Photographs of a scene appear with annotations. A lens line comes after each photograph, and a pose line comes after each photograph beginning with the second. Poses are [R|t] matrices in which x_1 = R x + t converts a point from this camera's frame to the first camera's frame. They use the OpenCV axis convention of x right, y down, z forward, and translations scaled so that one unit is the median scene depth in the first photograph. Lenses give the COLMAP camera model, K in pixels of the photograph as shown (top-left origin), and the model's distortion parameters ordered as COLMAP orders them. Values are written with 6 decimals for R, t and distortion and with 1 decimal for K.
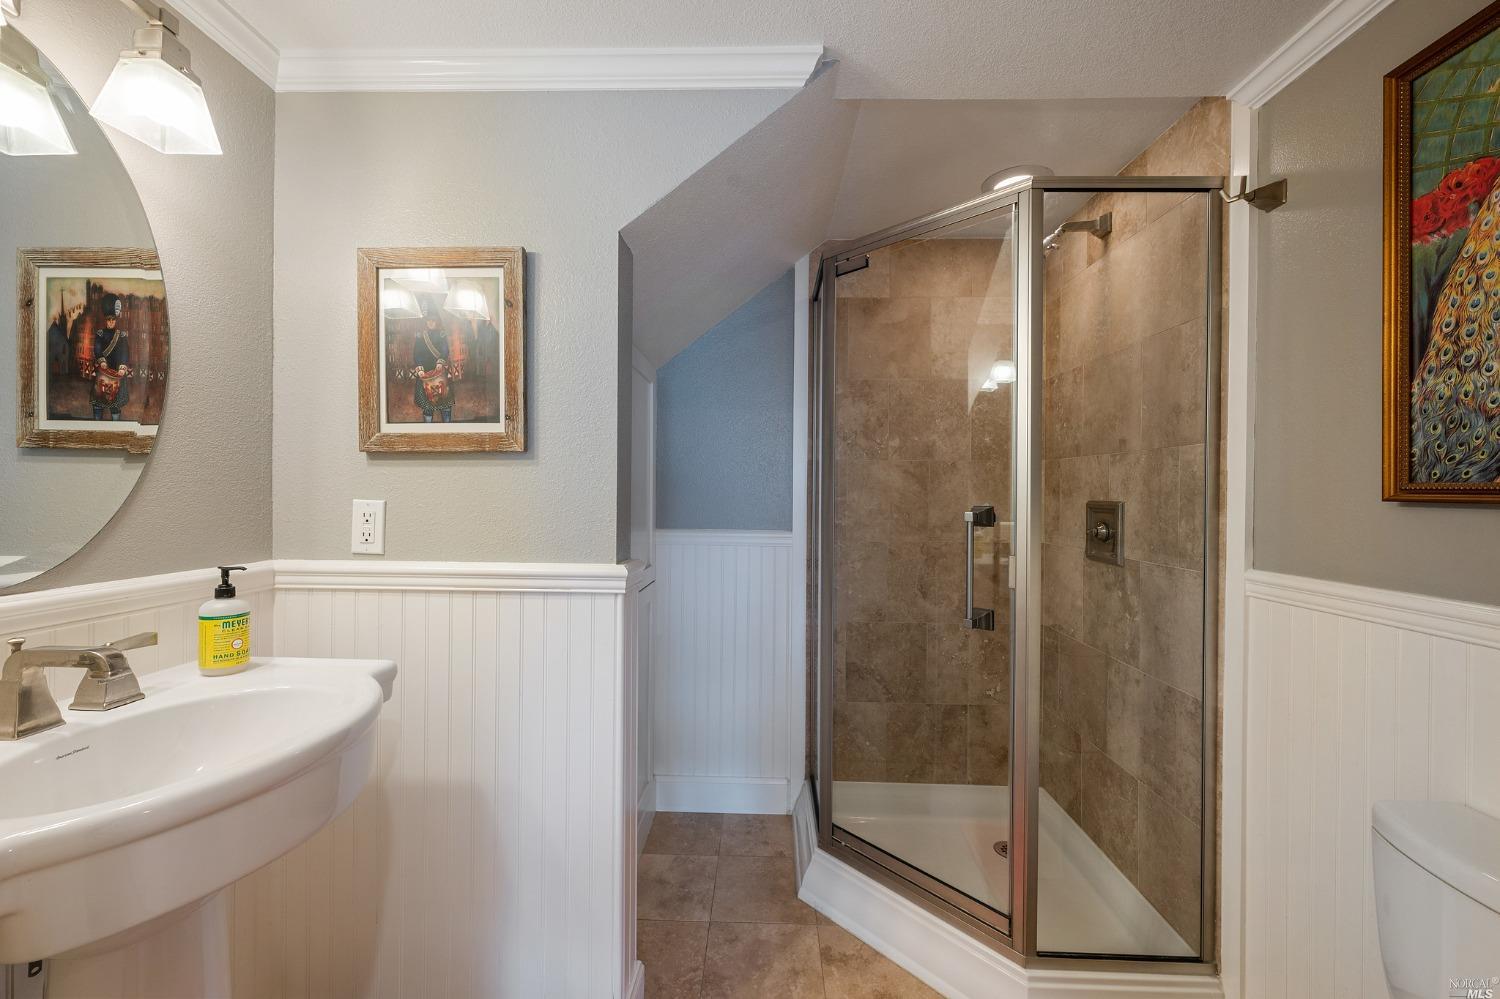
lens RADIAL K [[601.1, 0, 786.4], [0, 601.1, 496.6], [0, 0, 1]] dist [0.001306, -0.000110]
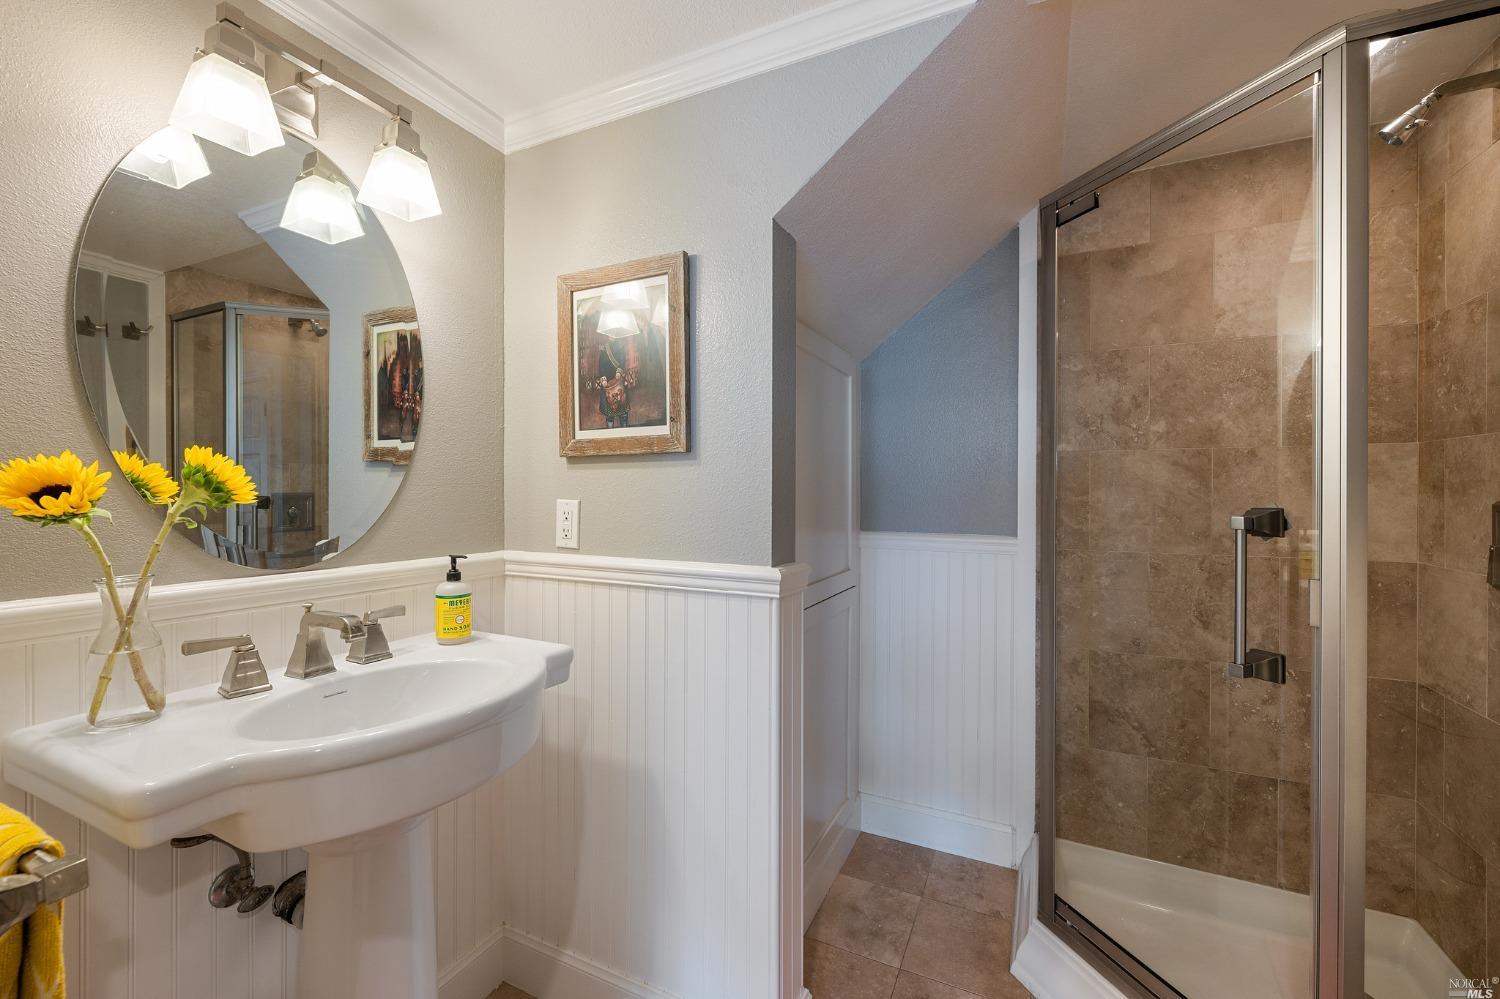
lens RADIAL K [[634.0, 0, 746.1], [0, 634.0, 496.9], [0, 0, 1]] dist [0.000933, 0.000671]
pose [[0.908230, -0.002746, -0.418462, 0.085219], [0.002713, 0.999996, -0.000673, 0.001346], [0.418462, -0.000525, 0.908234, 0.056502]]
